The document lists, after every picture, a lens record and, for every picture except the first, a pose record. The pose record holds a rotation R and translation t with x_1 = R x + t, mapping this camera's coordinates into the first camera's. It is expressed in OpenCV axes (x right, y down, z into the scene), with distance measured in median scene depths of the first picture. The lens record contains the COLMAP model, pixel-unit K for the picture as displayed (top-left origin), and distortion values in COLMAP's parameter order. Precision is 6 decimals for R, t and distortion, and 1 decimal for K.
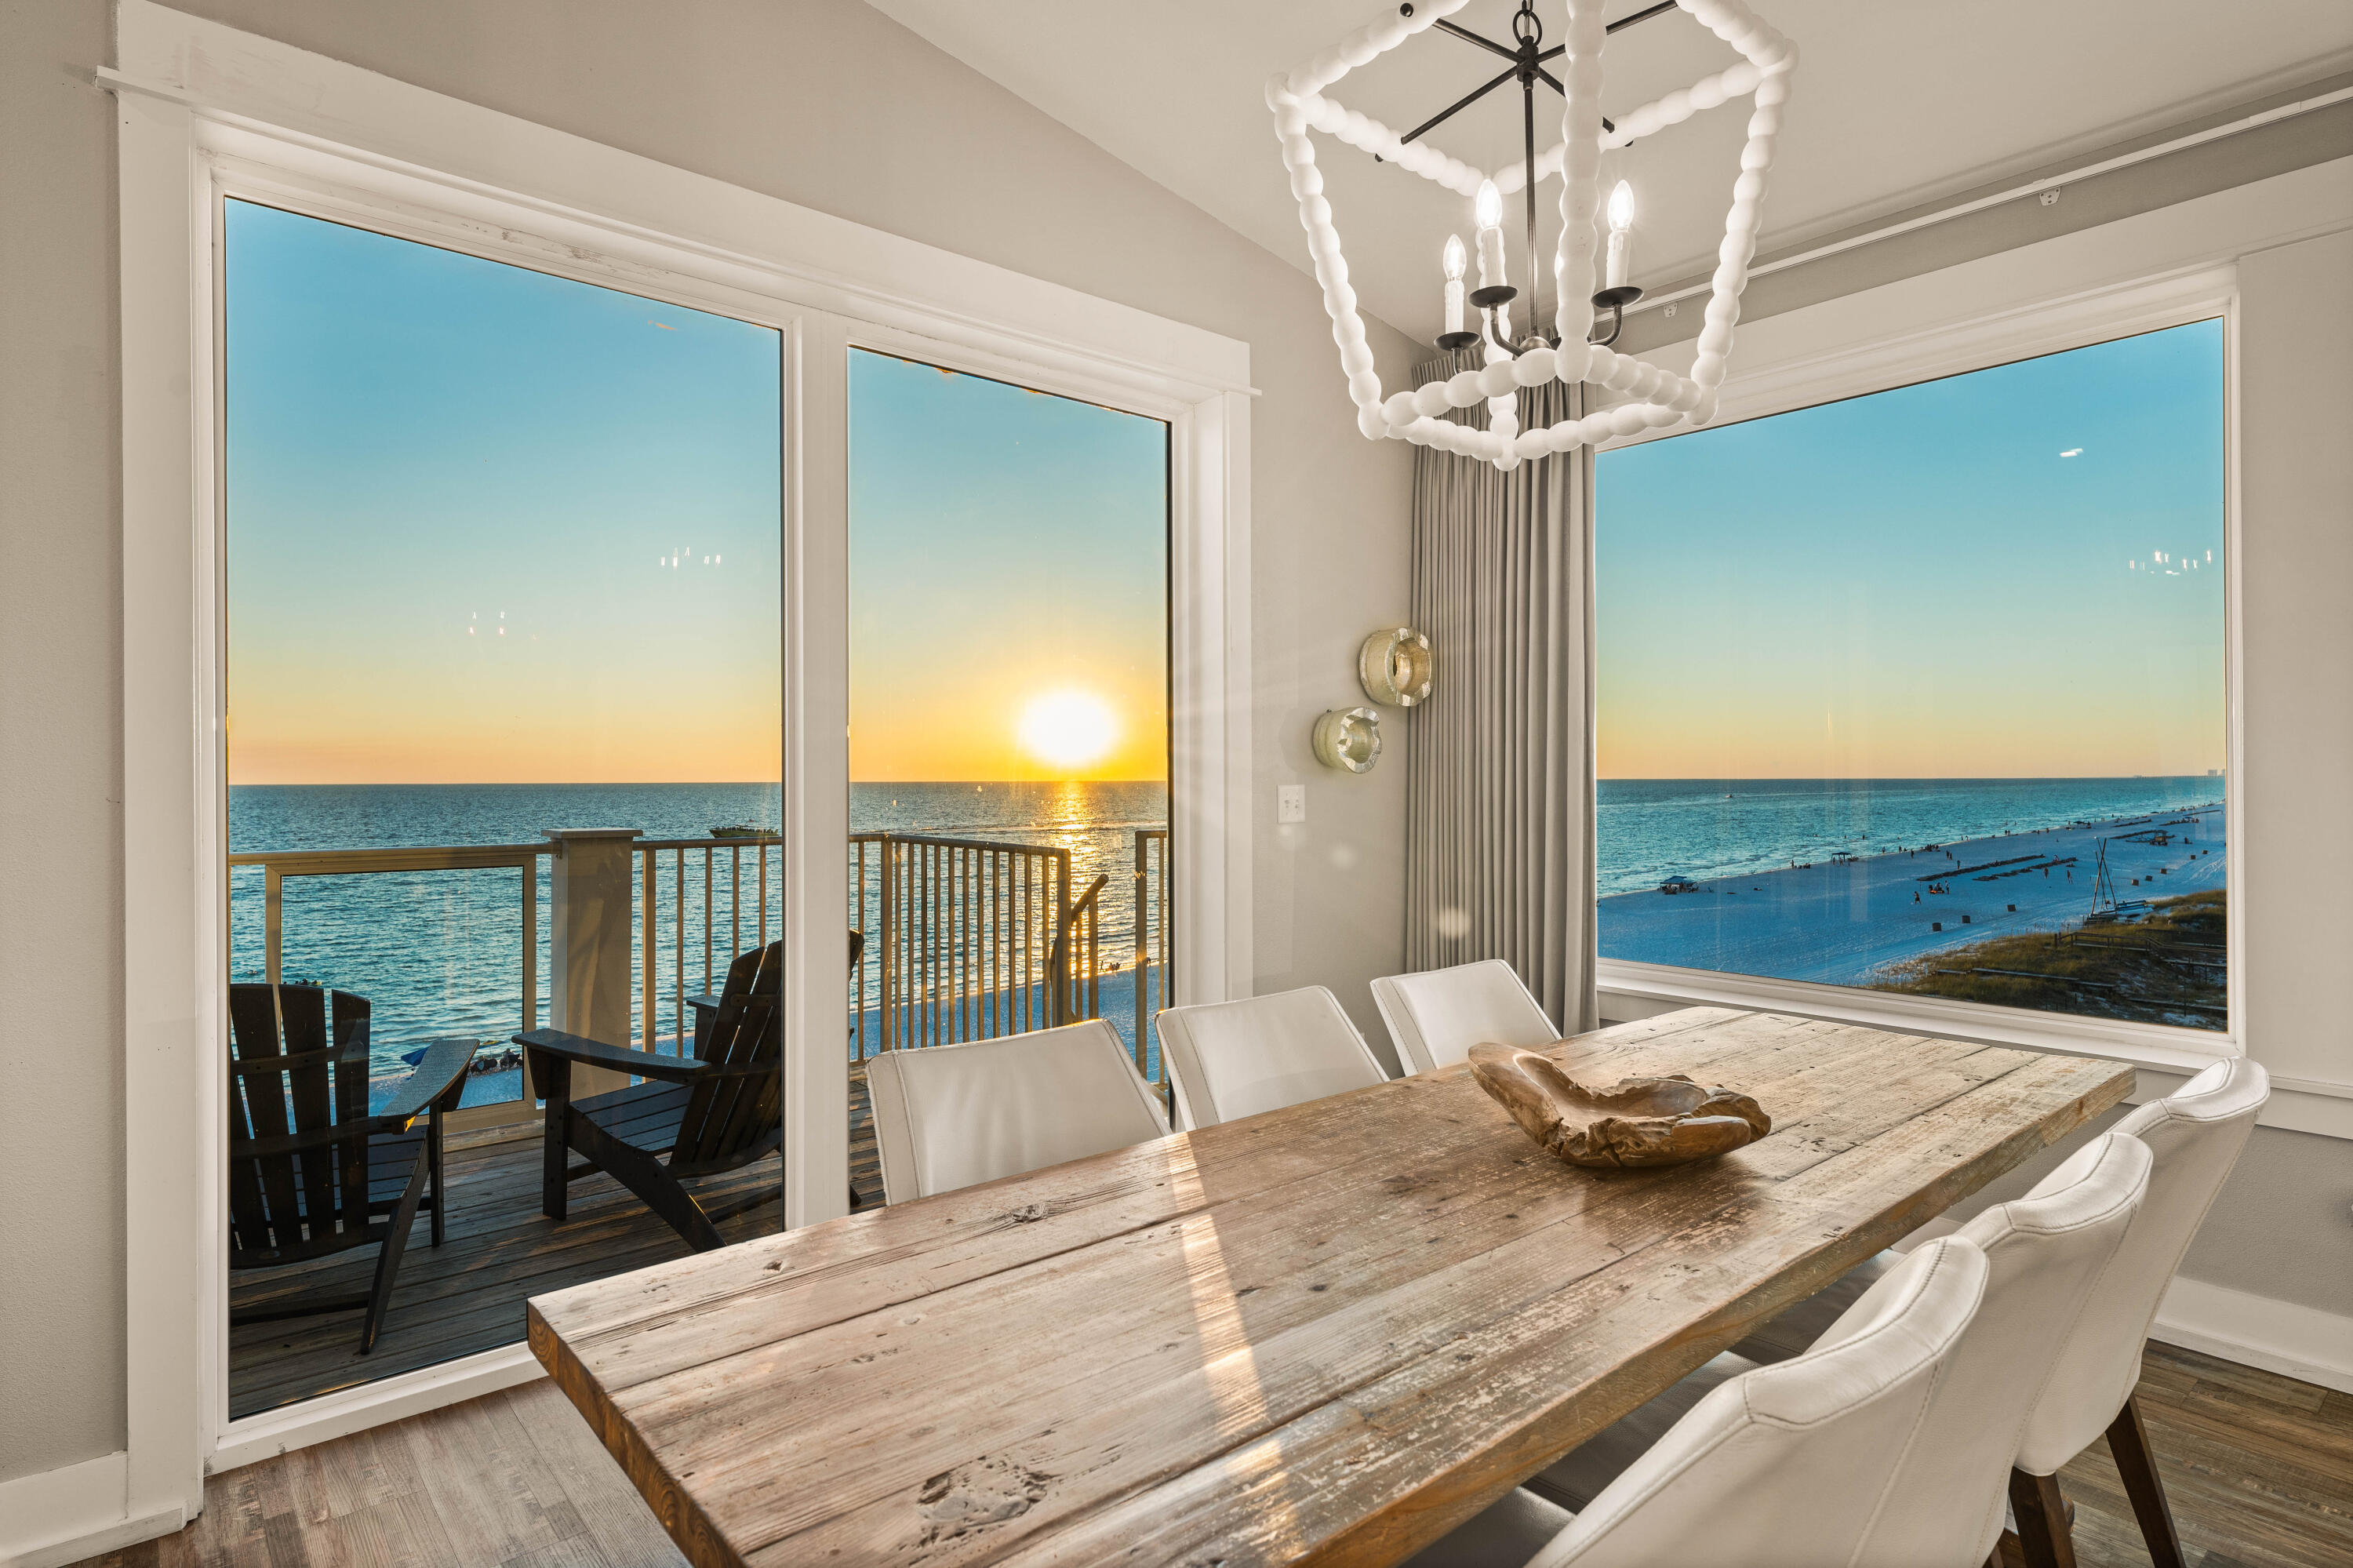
lens RADIAL K [[1230.8, 0, 1176.5], [0, 1230.8, 784.0], [0, 0, 1]] dist [-0.002666, 0.000713]
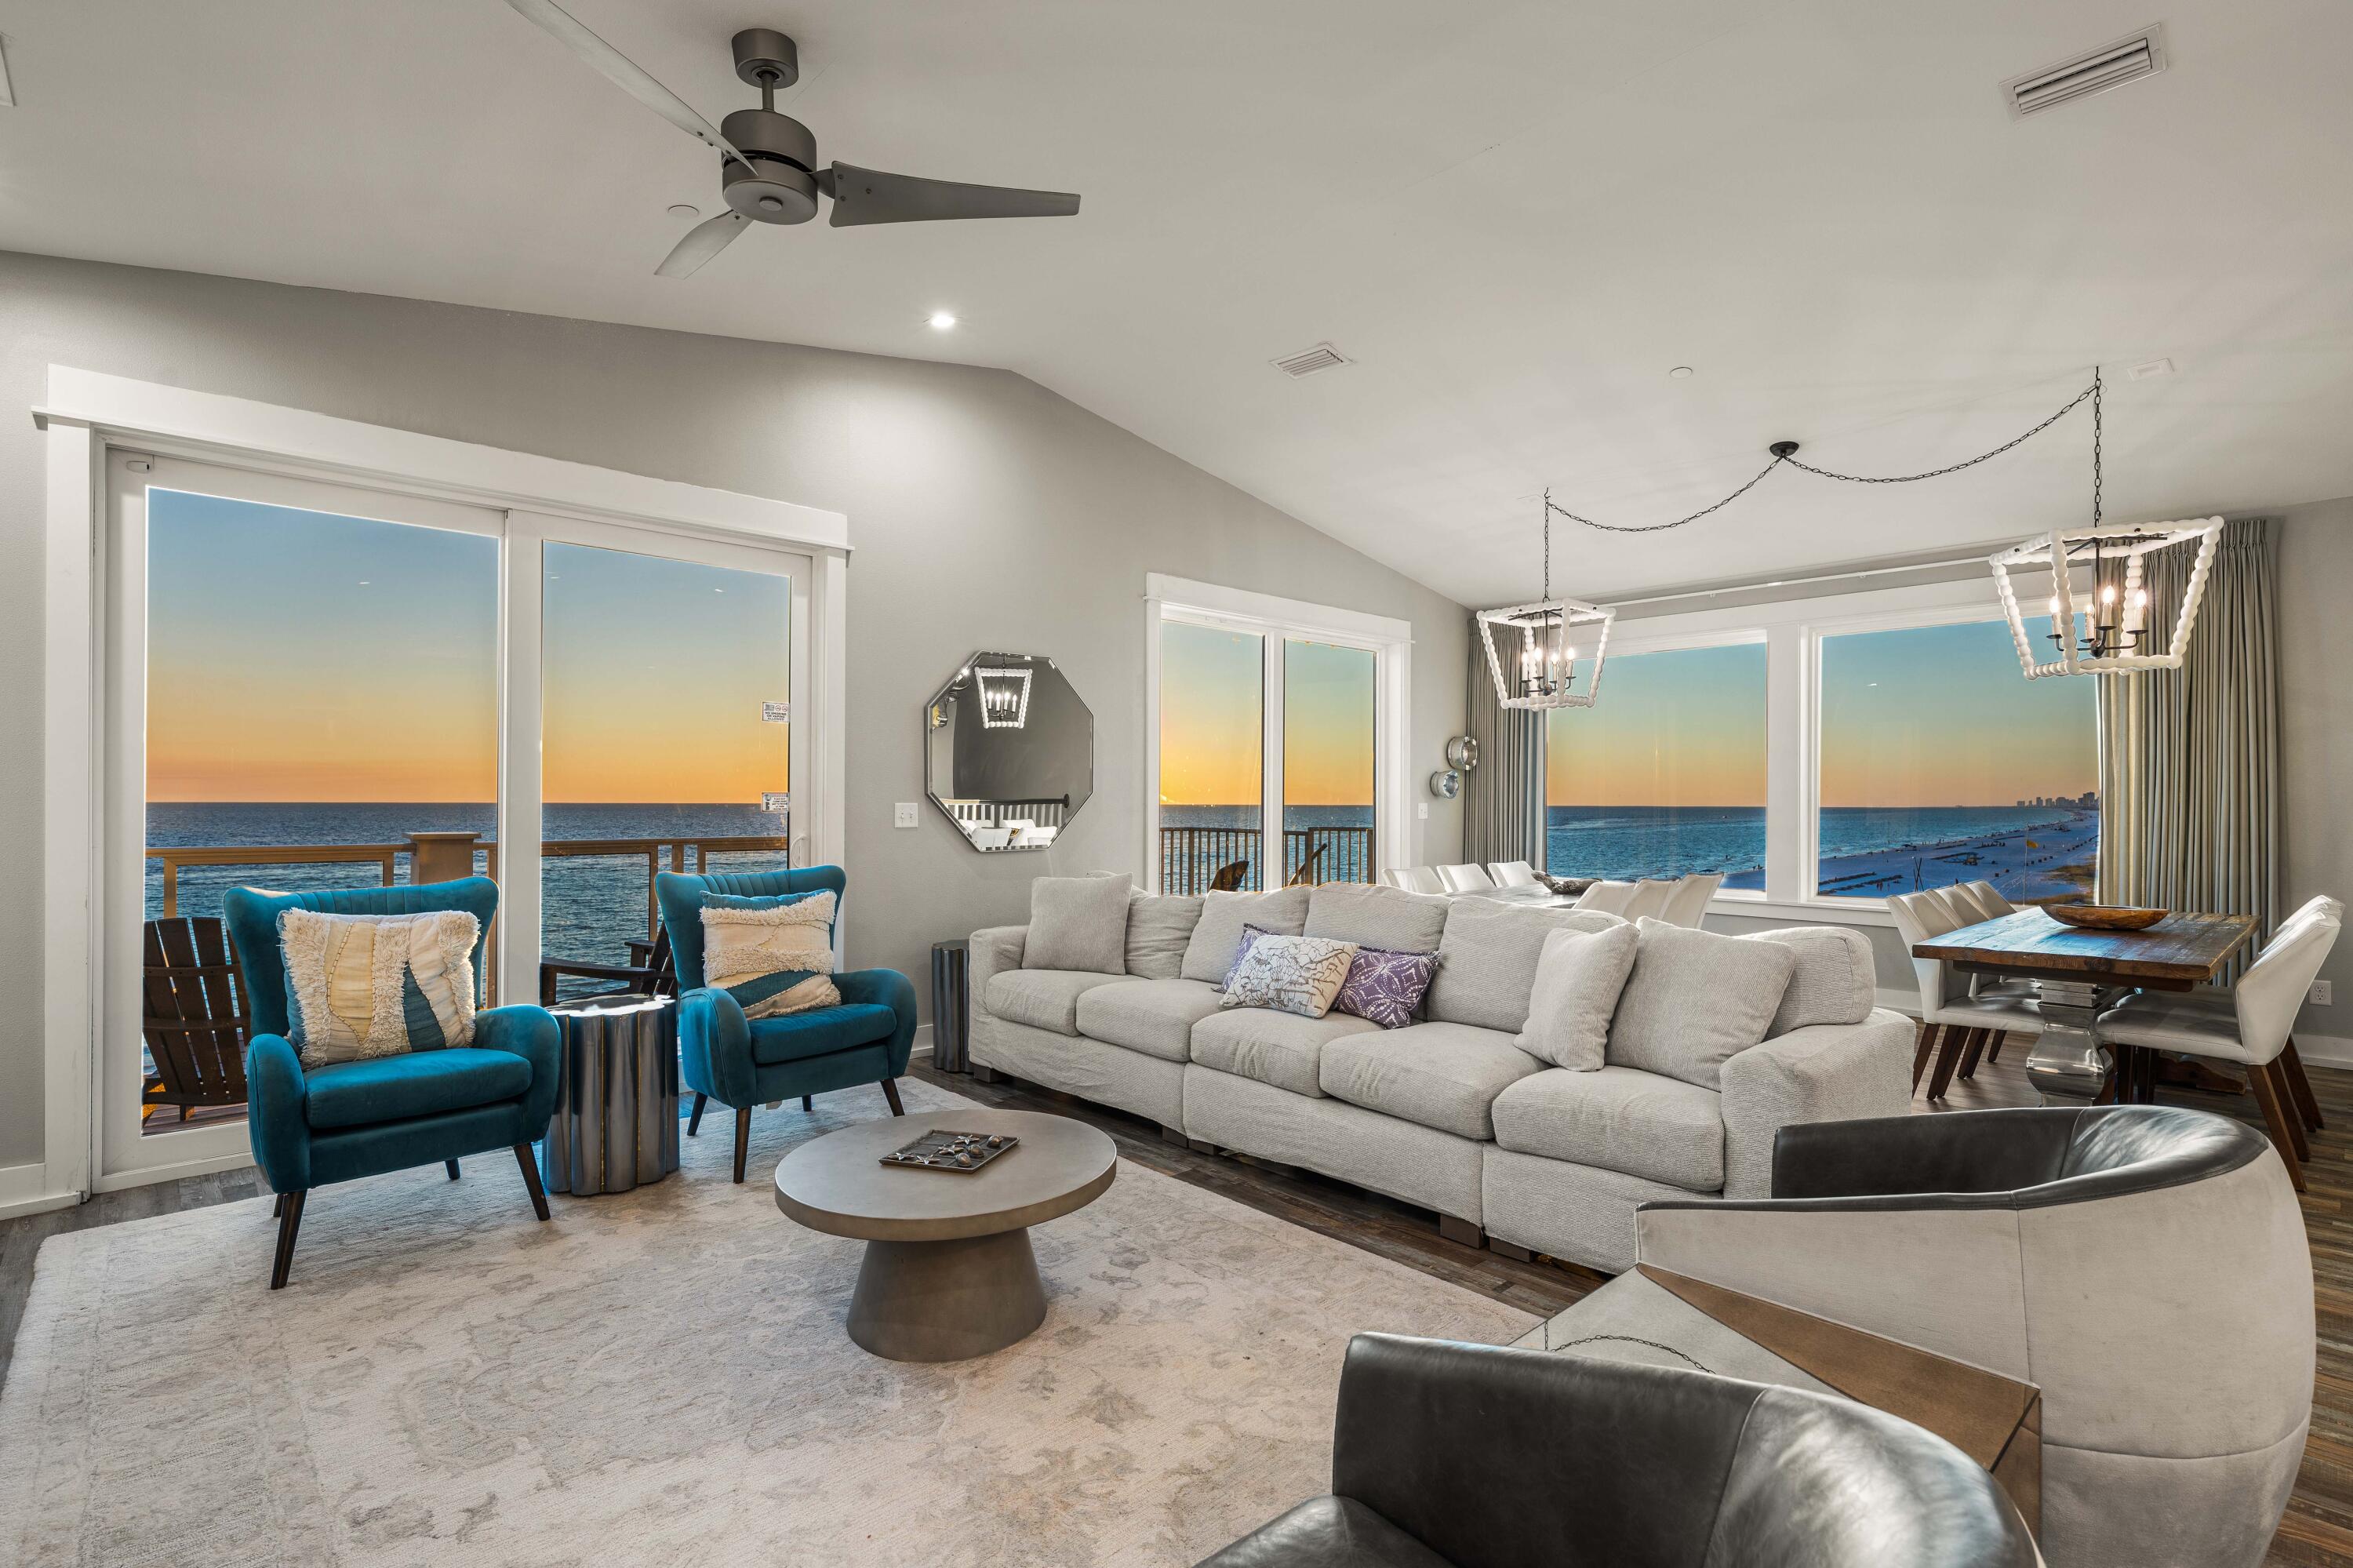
lens RADIAL K [[1110.5, 0, 1161.4], [0, 1110.5, 796.0], [0, 0, 1]] dist [0.002566, 0.000521]
pose [[0.999325, 0.009233, 0.035559, -0.488912], [-0.008897, 0.999914, -0.009594, 0.012197], [-0.035644, 0.009271, 0.999322, -1.134331]]
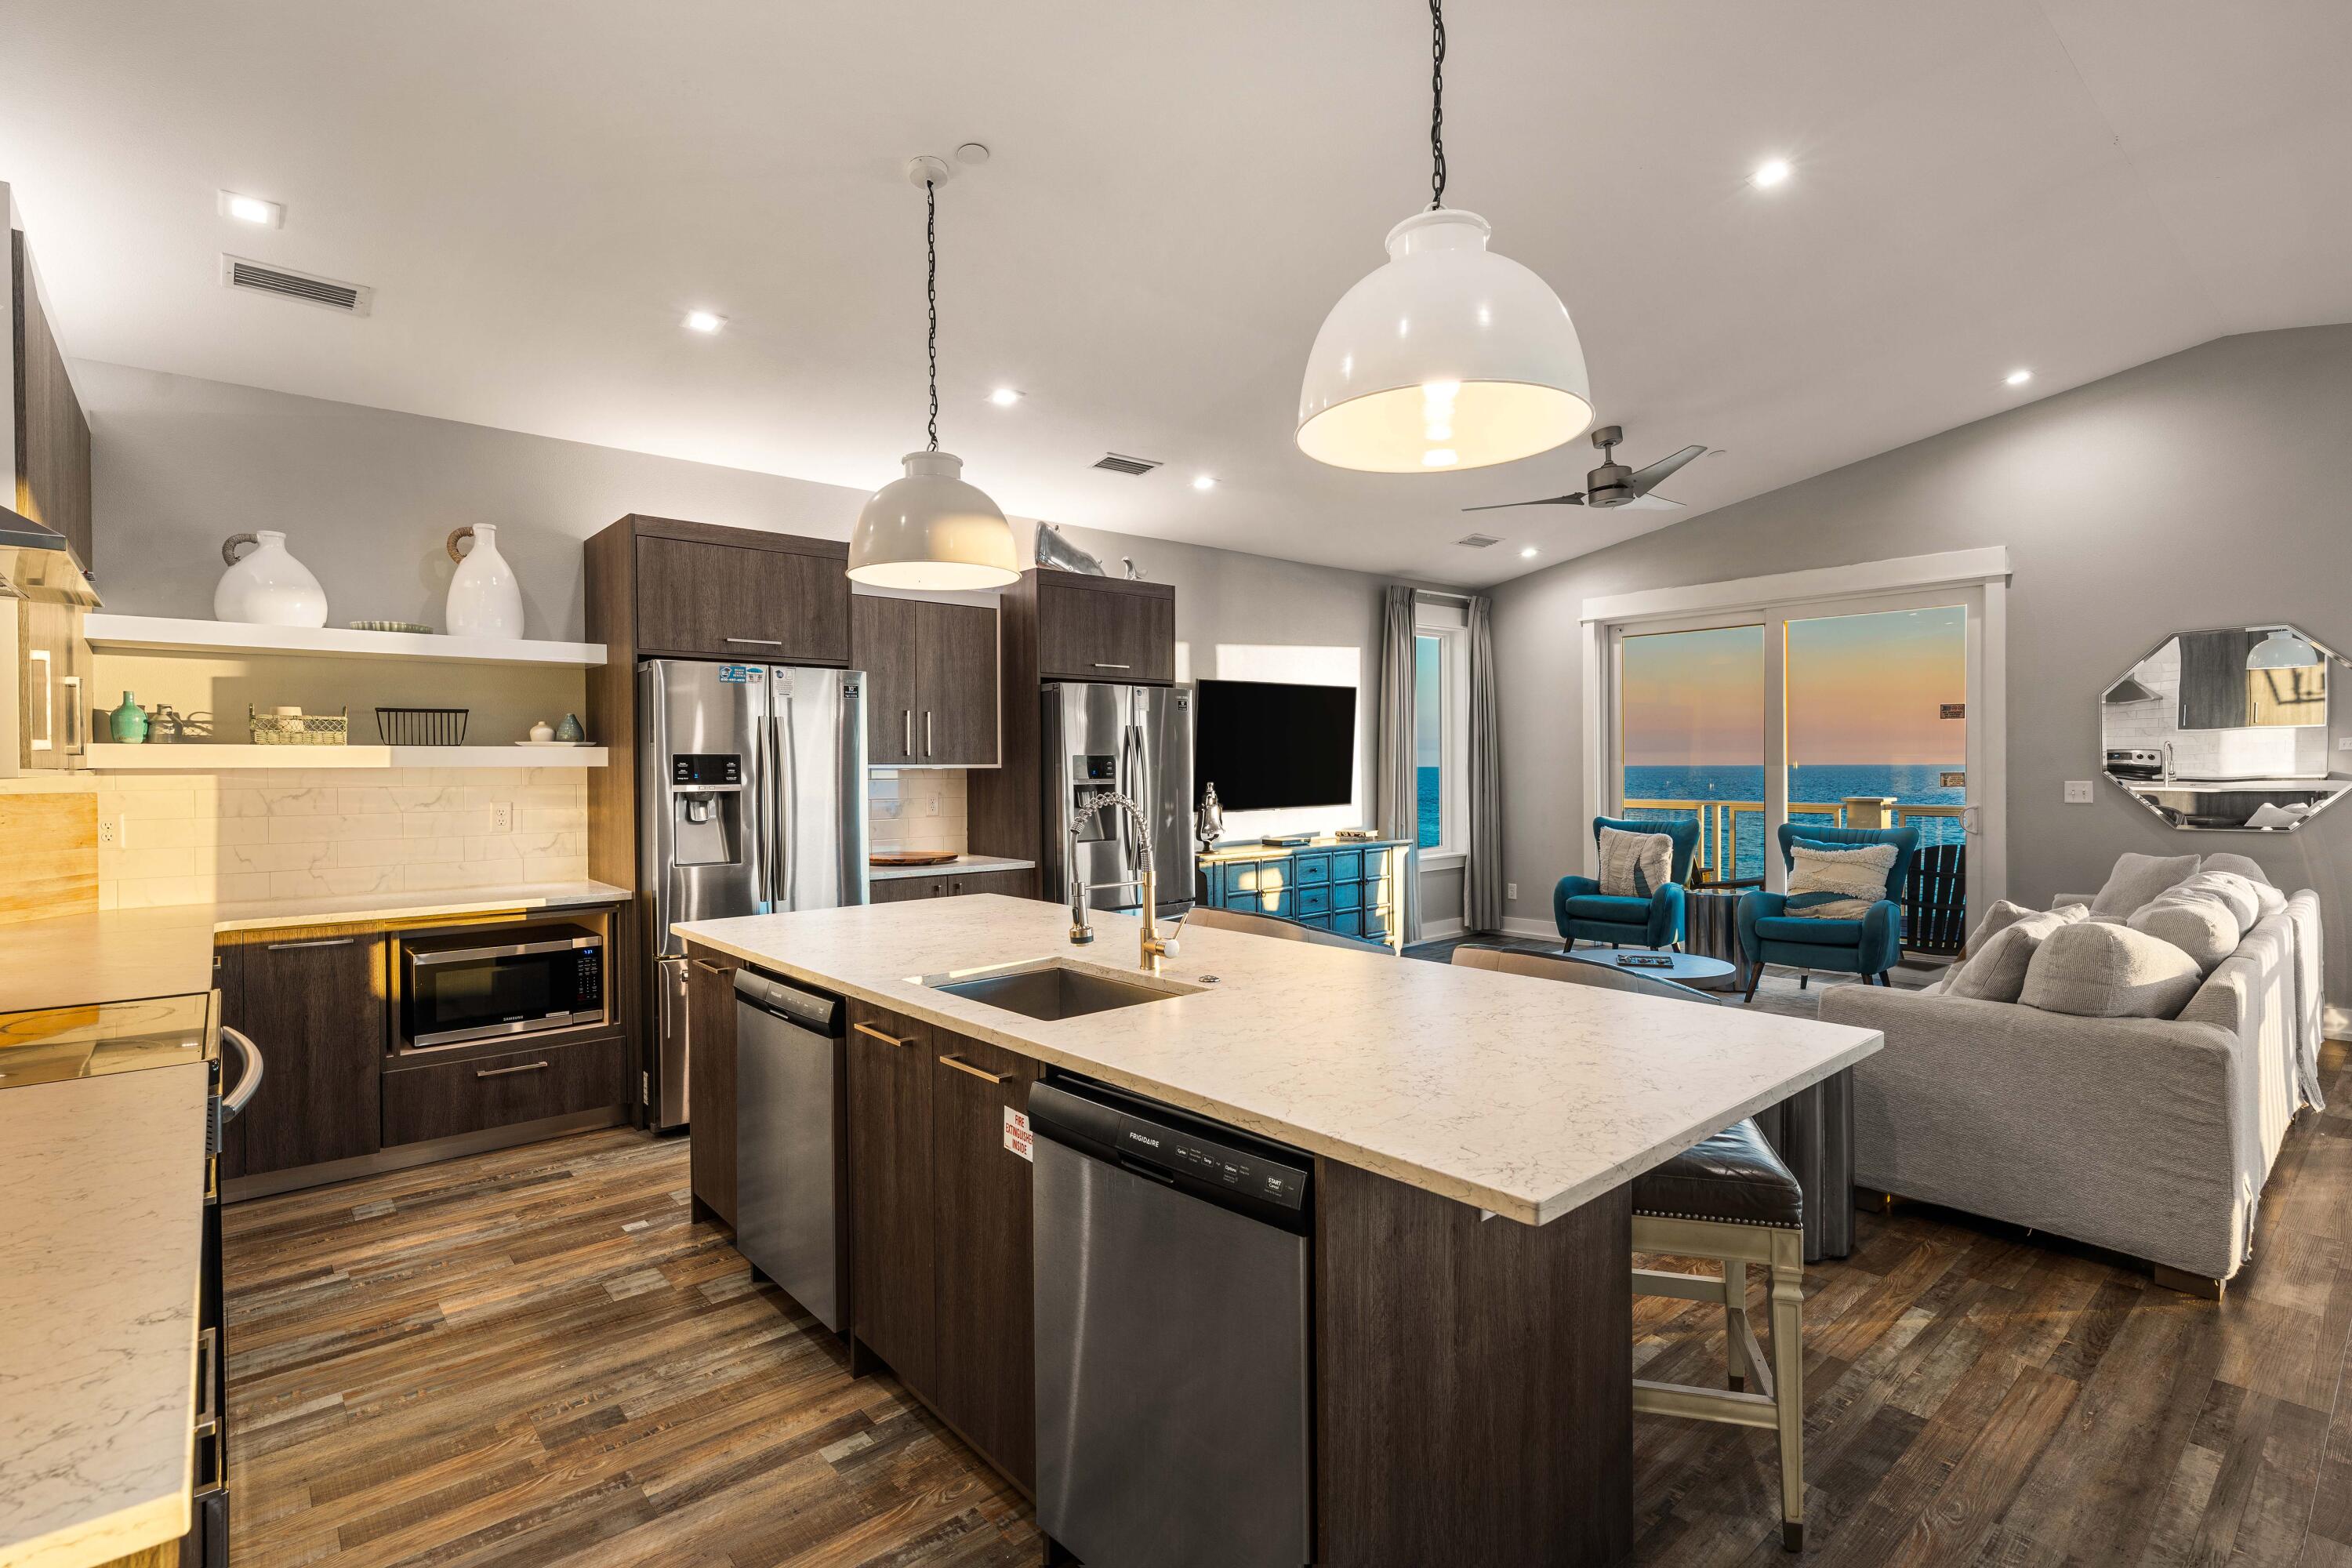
lens RADIAL K [[1113.9, 0, 1176.0], [0, 1113.9, 784.0], [0, 0, 1]] dist [0.012949, 0.000957]
pose [[-0.009046, 0.020310, -0.999753, 0.868873], [0.002164, 0.999792, 0.020291, -0.021041], [0.999957, -0.001980, -0.009089, -0.991454]]
